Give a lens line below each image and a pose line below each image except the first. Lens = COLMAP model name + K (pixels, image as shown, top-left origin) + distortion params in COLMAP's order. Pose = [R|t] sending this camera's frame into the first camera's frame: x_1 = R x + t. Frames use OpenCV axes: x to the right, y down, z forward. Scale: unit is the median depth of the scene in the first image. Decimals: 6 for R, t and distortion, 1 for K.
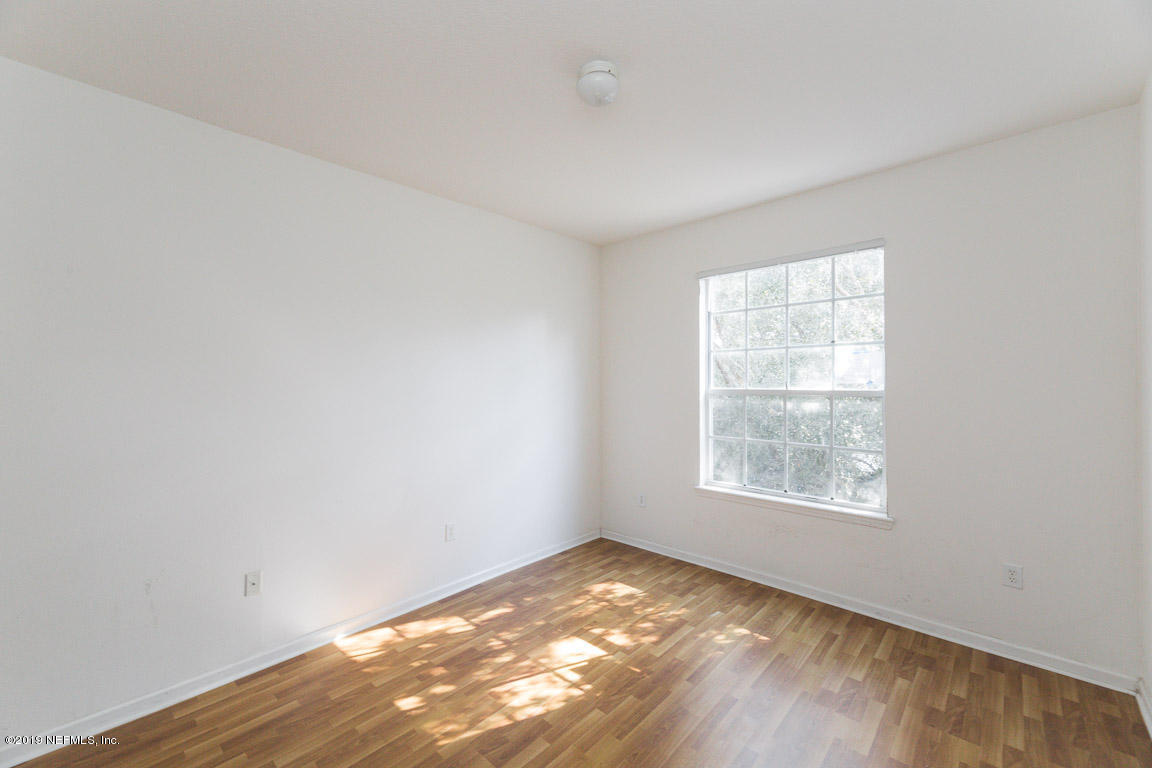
lens RADIAL K [[474.5, 0, 574.1], [0, 474.5, 380.2], [0, 0, 1]] dist [0.008668, -0.001436]
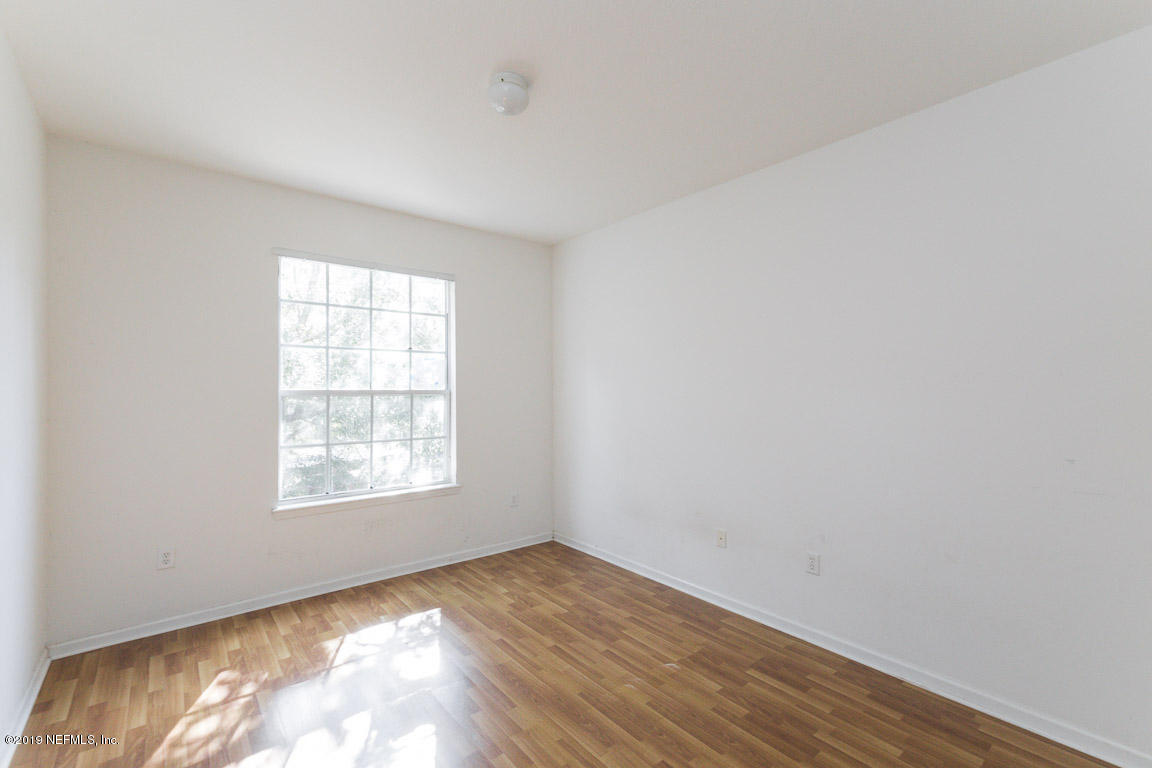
lens RADIAL K [[495.4, 0, 585.3], [0, 495.4, 386.2], [0, 0, 1]] dist [0.000300, -0.000117]
pose [[0.120920, 0.001333, 0.992661, -0.624662], [-0.003600, 0.999993, -0.000905, 0.010988], [-0.992656, -0.003464, 0.120924, 0.436930]]
